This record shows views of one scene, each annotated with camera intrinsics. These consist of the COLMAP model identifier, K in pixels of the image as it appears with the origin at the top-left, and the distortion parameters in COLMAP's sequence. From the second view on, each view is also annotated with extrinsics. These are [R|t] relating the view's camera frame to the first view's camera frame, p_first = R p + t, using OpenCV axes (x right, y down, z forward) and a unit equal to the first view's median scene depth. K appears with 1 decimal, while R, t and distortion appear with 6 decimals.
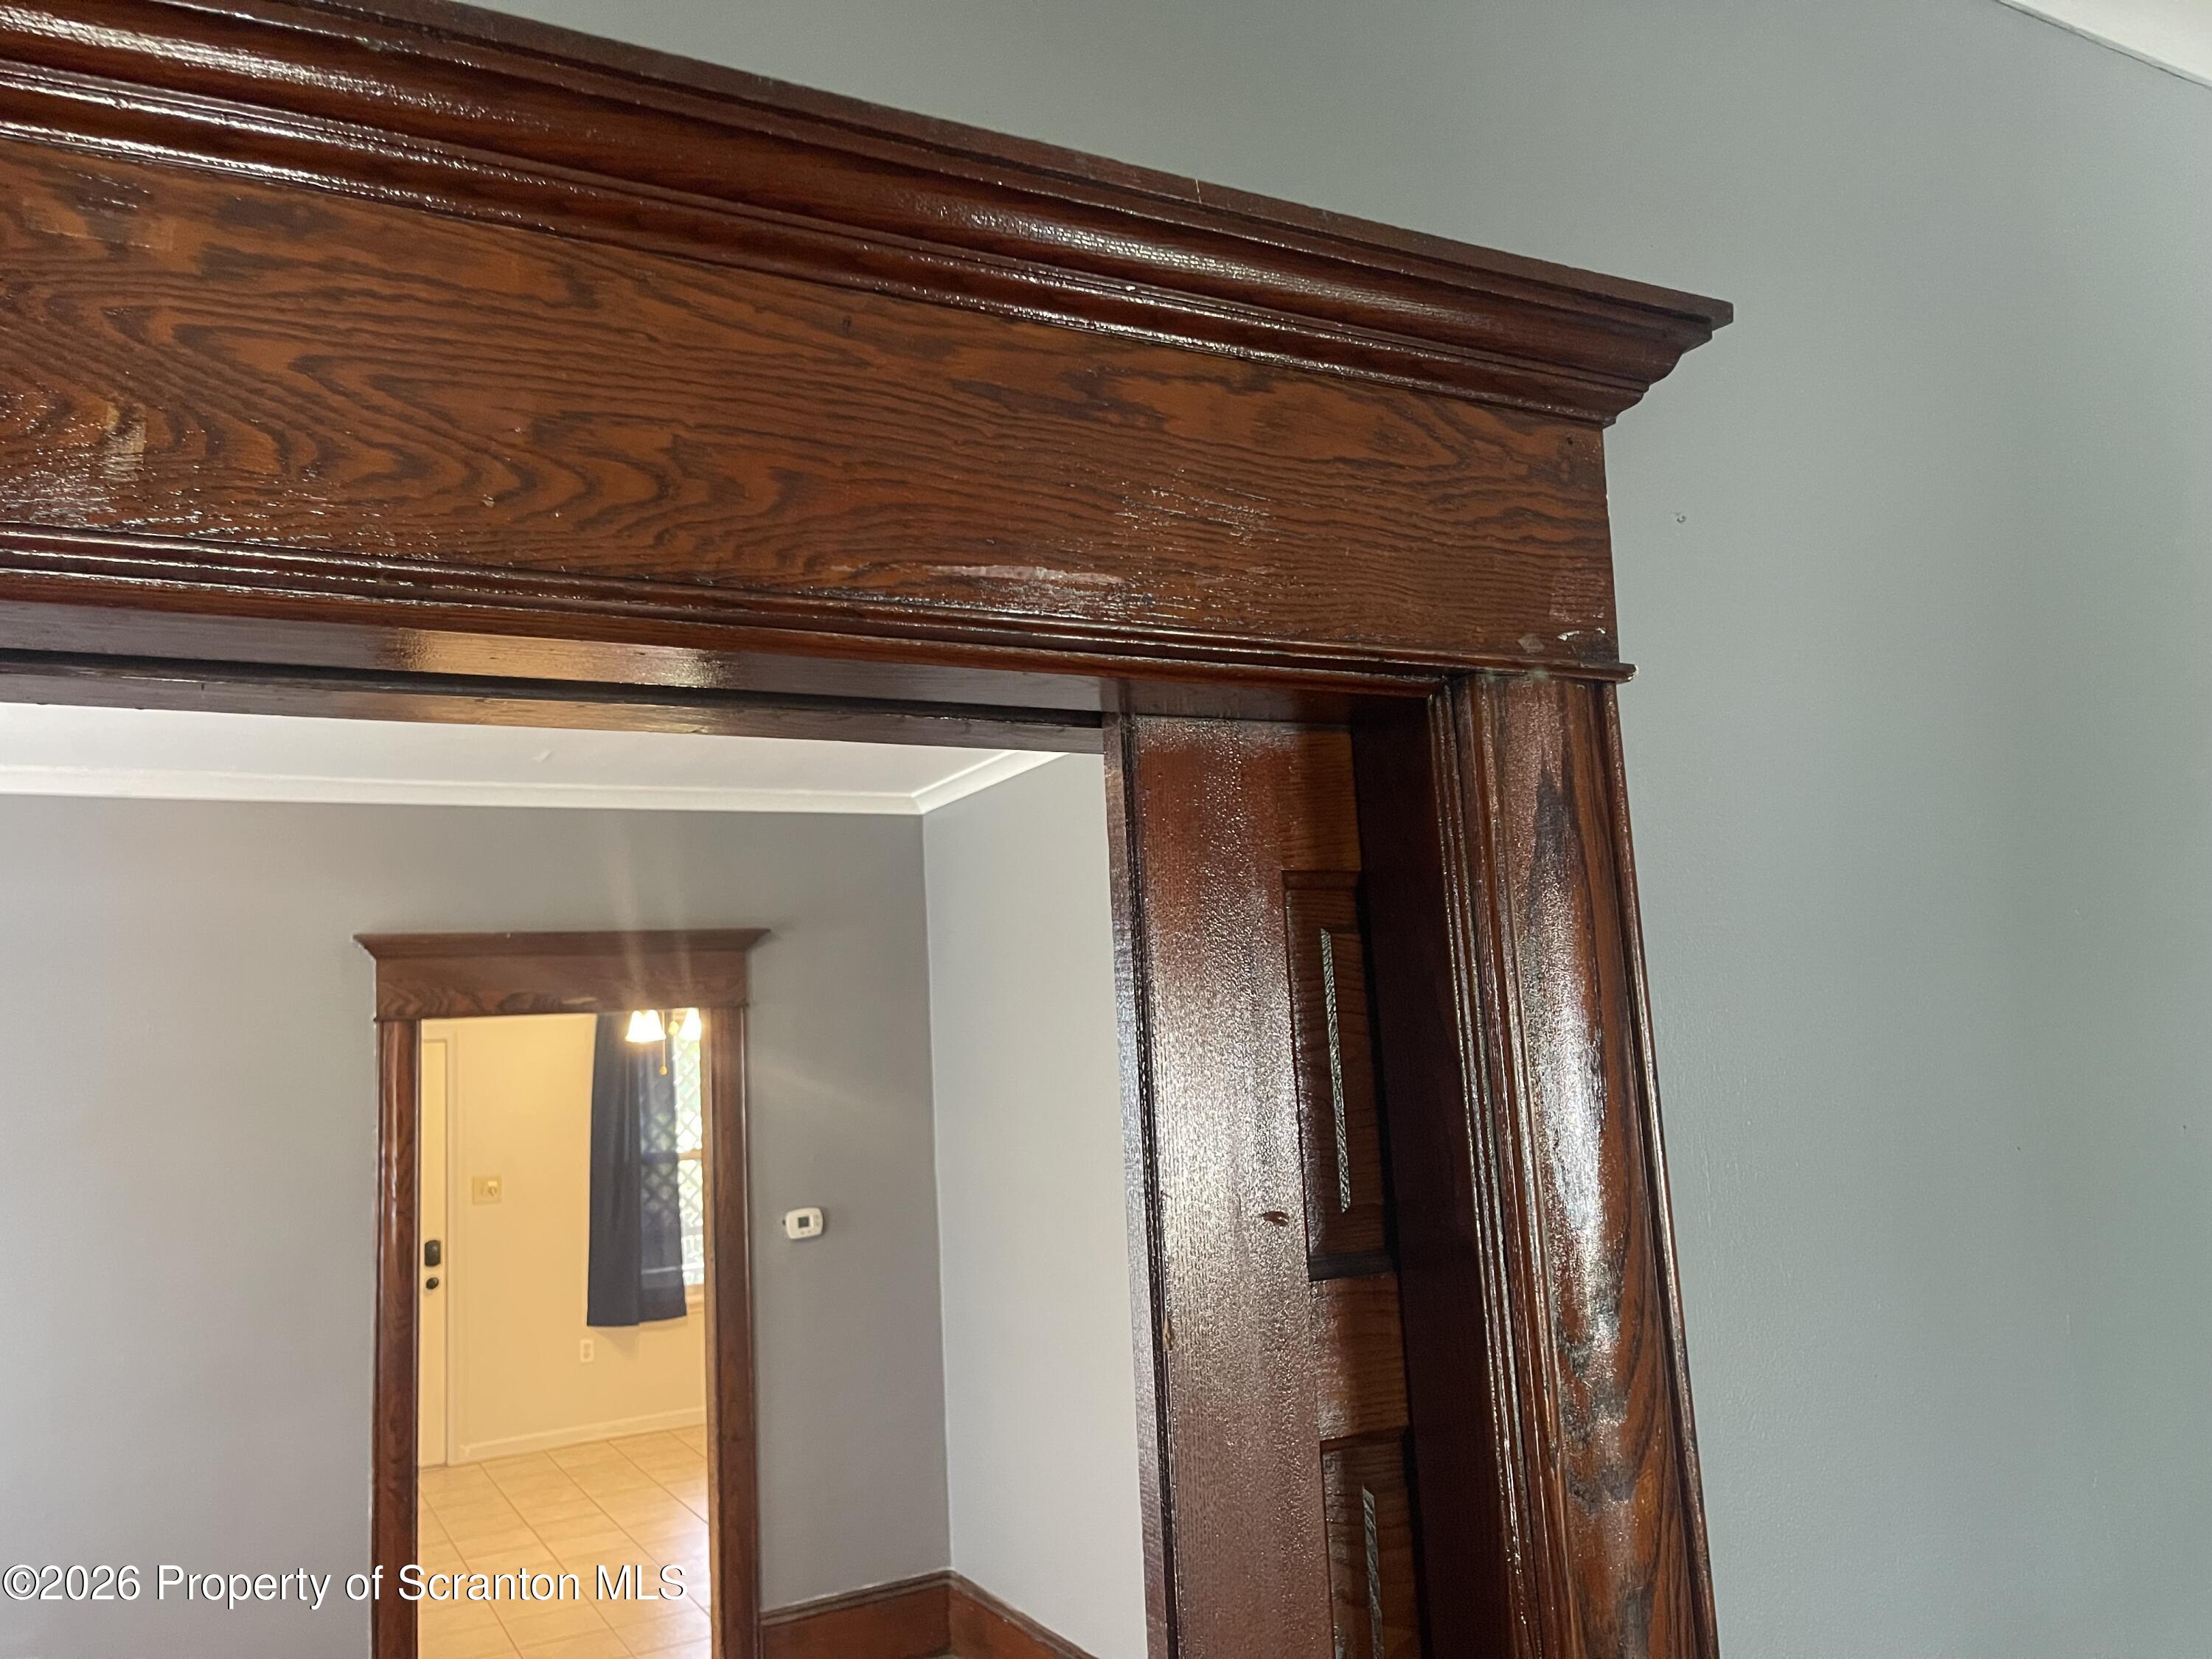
lens RADIAL K [[1673.1, 0, 1106.9], [0, 1673.1, 825.7], [0, 0, 1]] dist [0.005984, -0.003069]
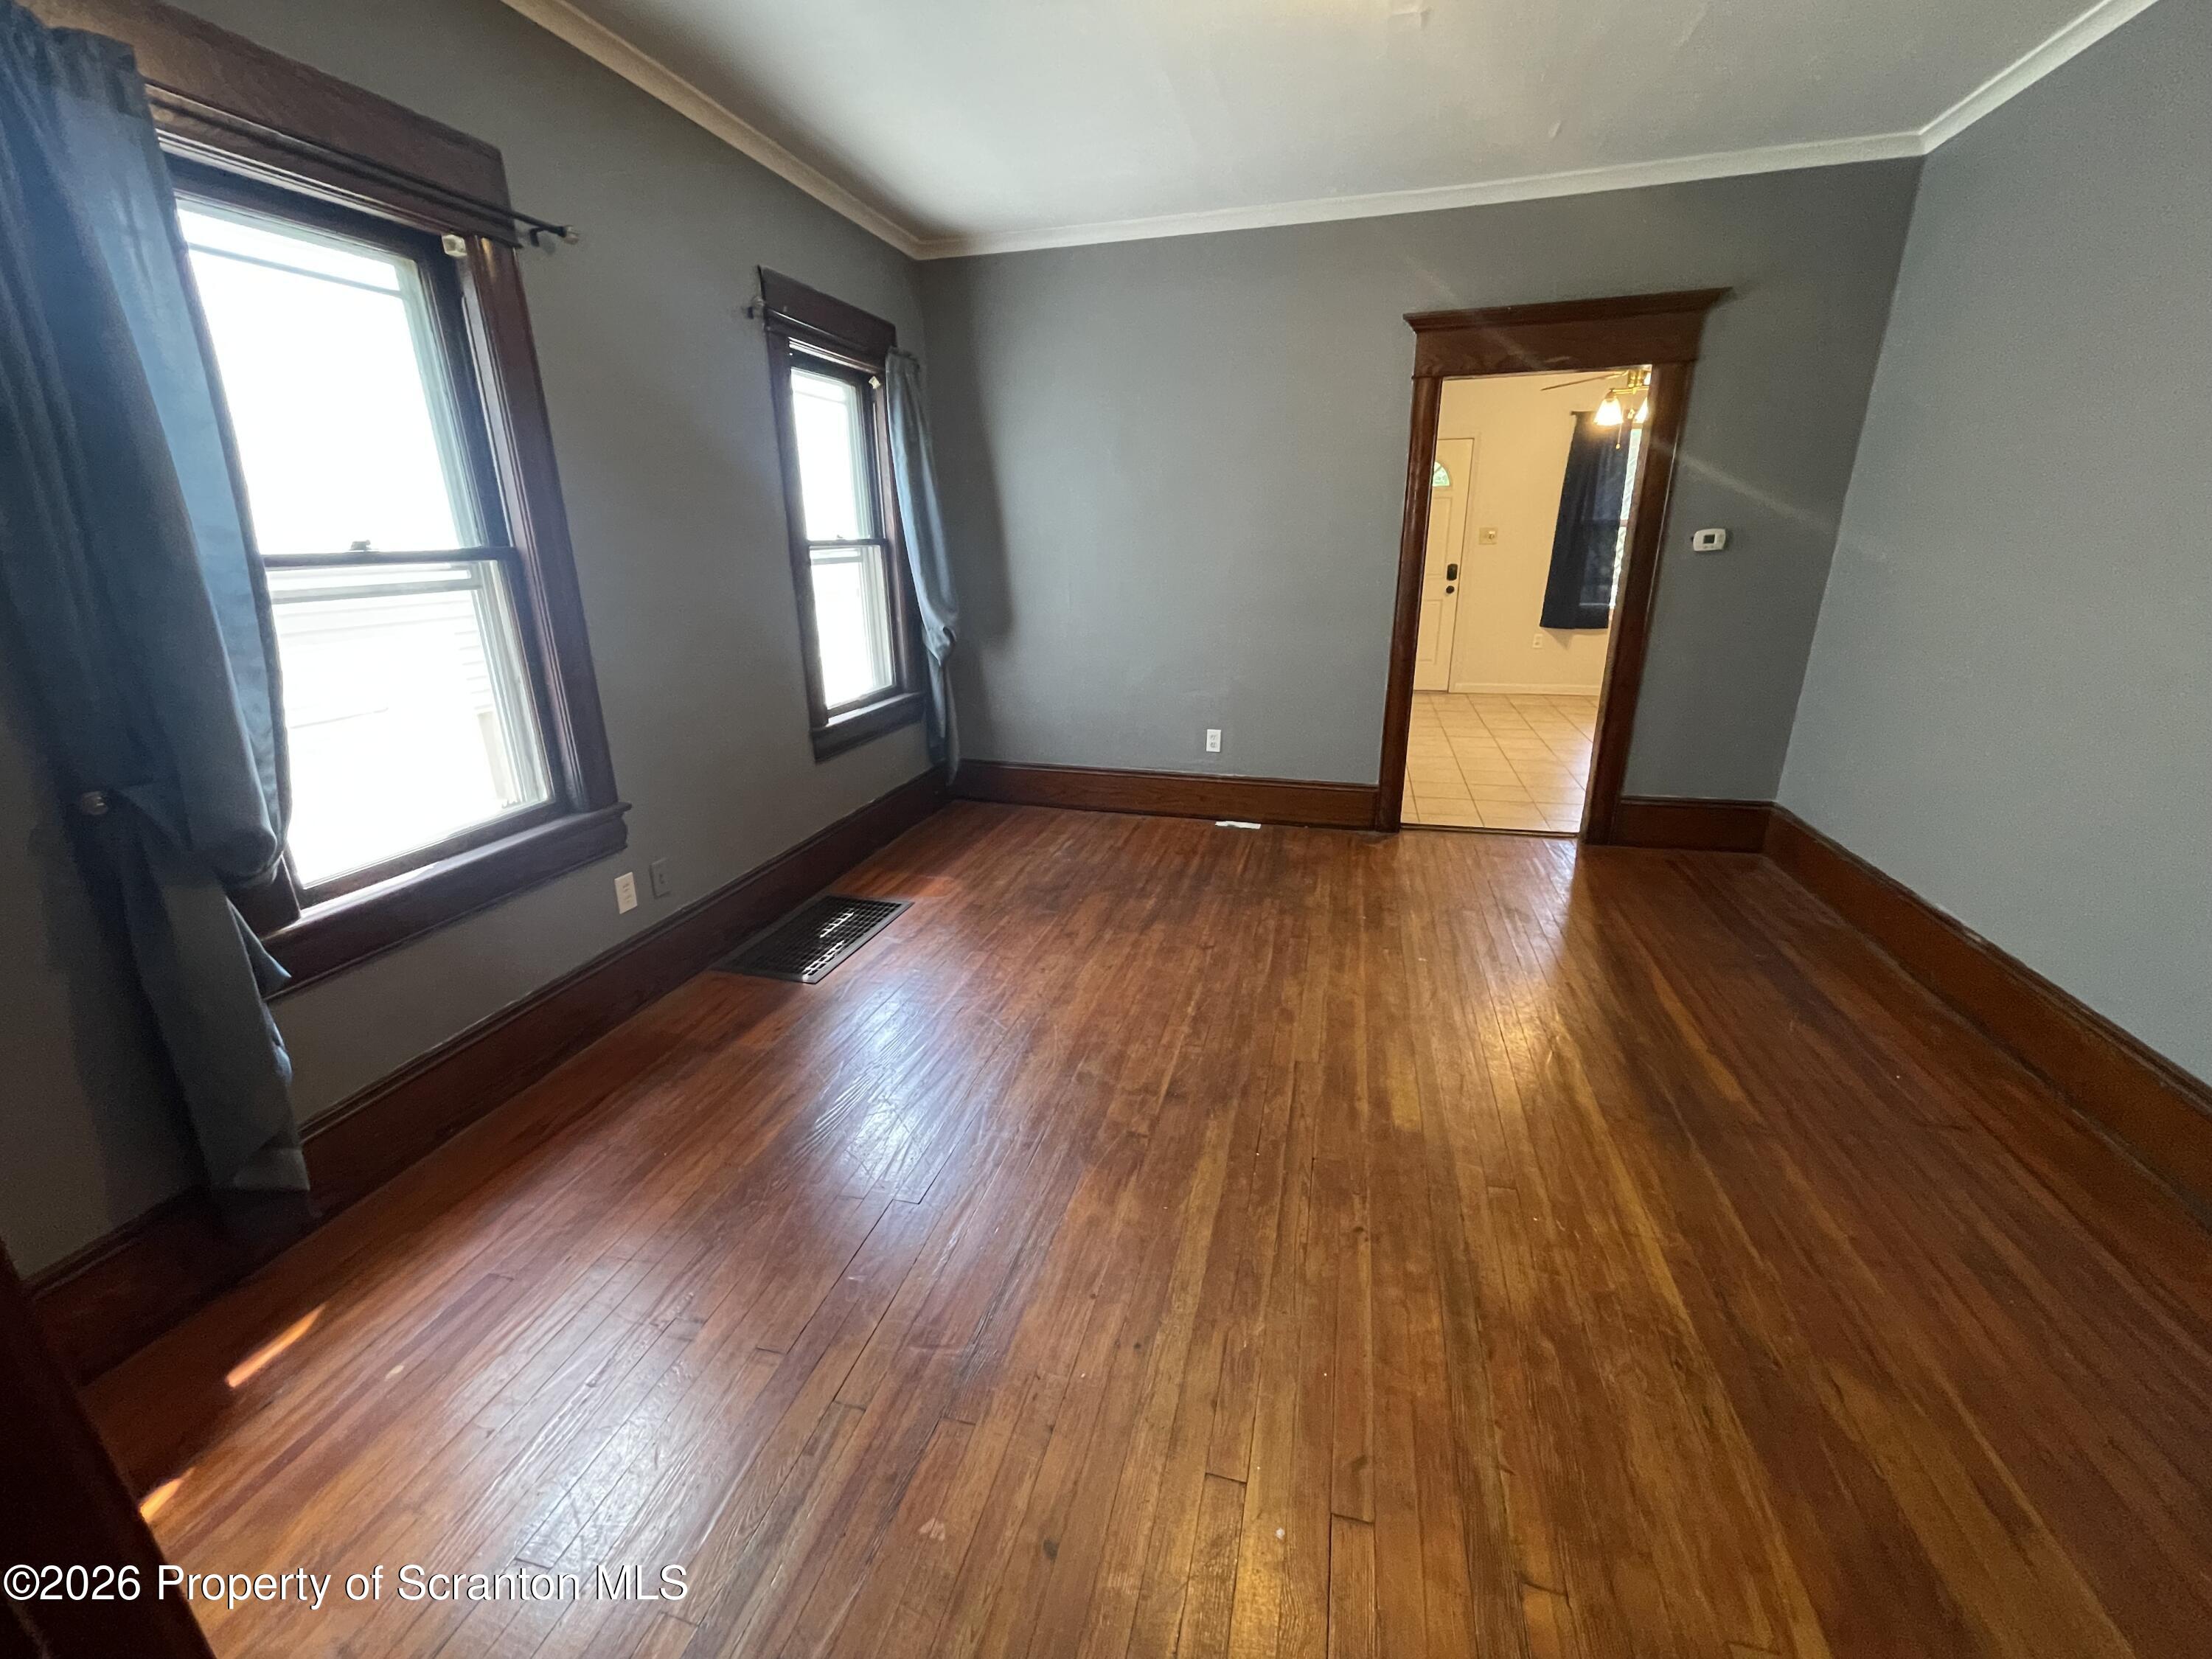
lens RADIAL K [[901.2, 0, 1094.5], [0, 901.2, 815.5], [0, 0, 1]] dist [0.000910, 0.000557]
pose [[0.722433, 0.253007, -0.643489, -0.017037], [0.072632, 0.897732, 0.434513, 0.089601], [0.687616, -0.360644, 0.630175, 0.133040]]
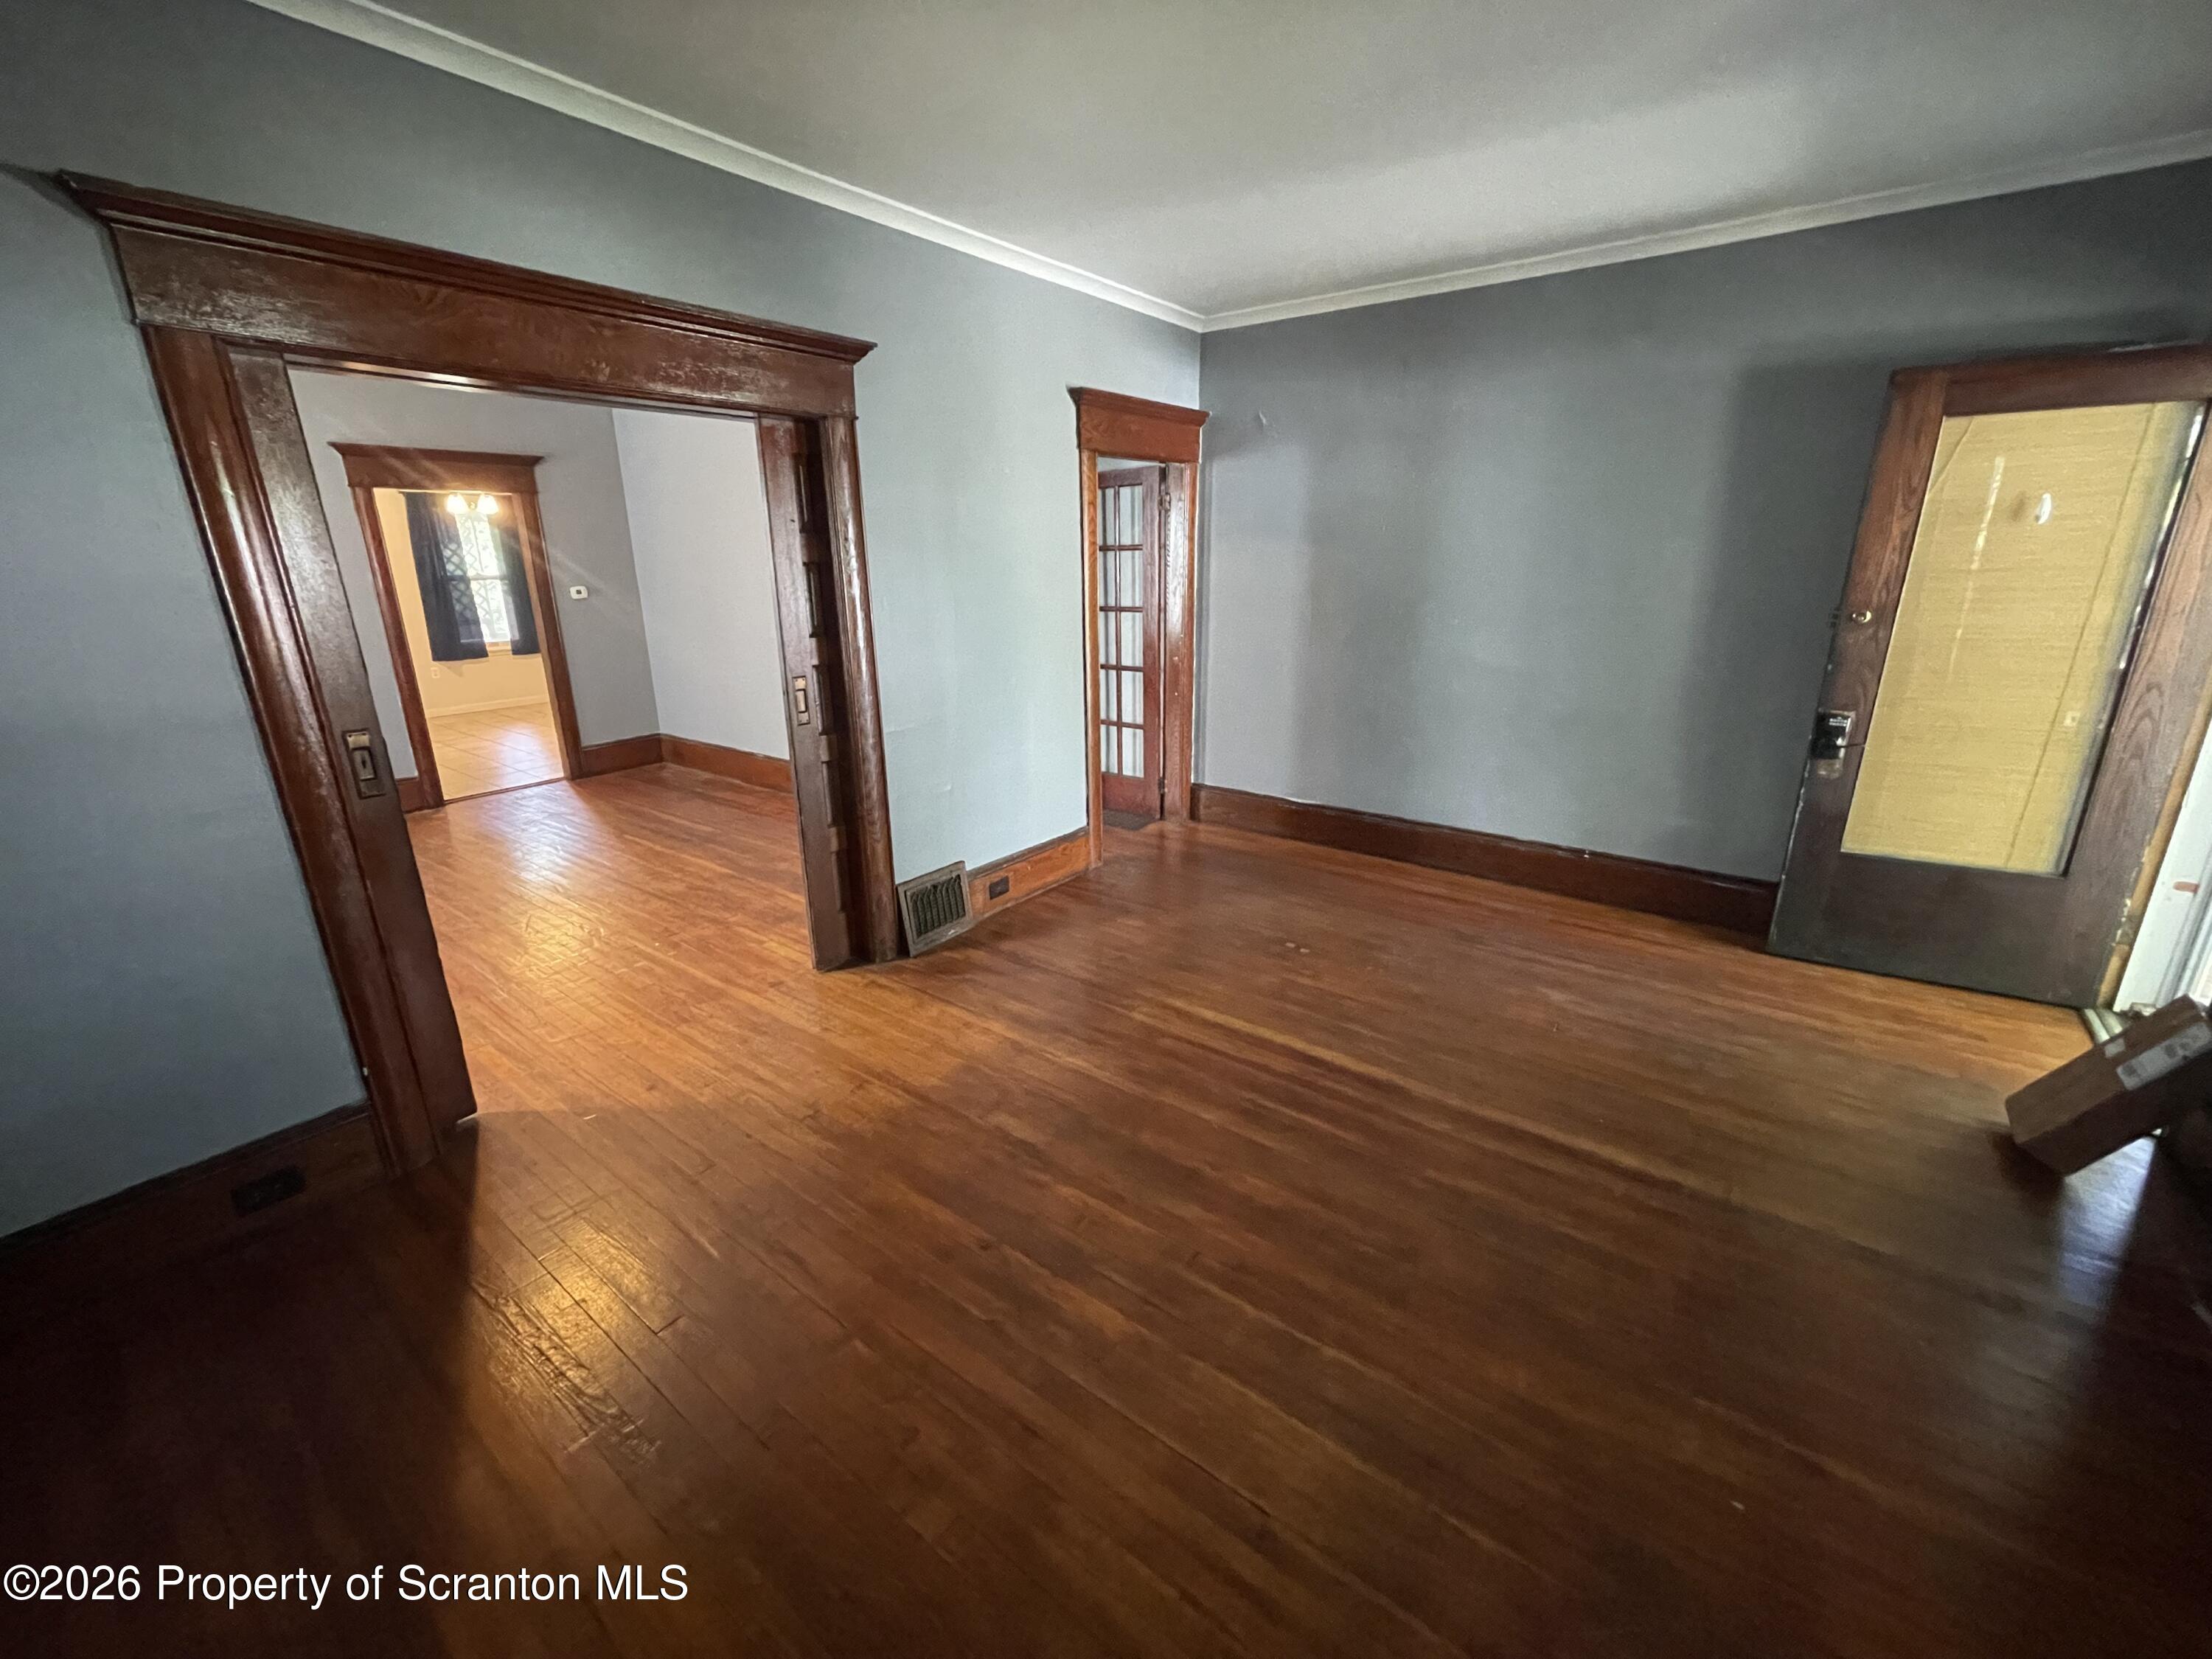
lens RADIAL K [[901.2, 0, 1093.9], [0, 901.2, 819.9], [0, 0, 1]] dist [0.000910, 0.000557]
pose [[0.912690, -0.075184, 0.401678, -0.055999], [-0.091579, 0.920301, 0.380342, -0.016532], [-0.398260, -0.383920, 0.833064, -0.480200]]
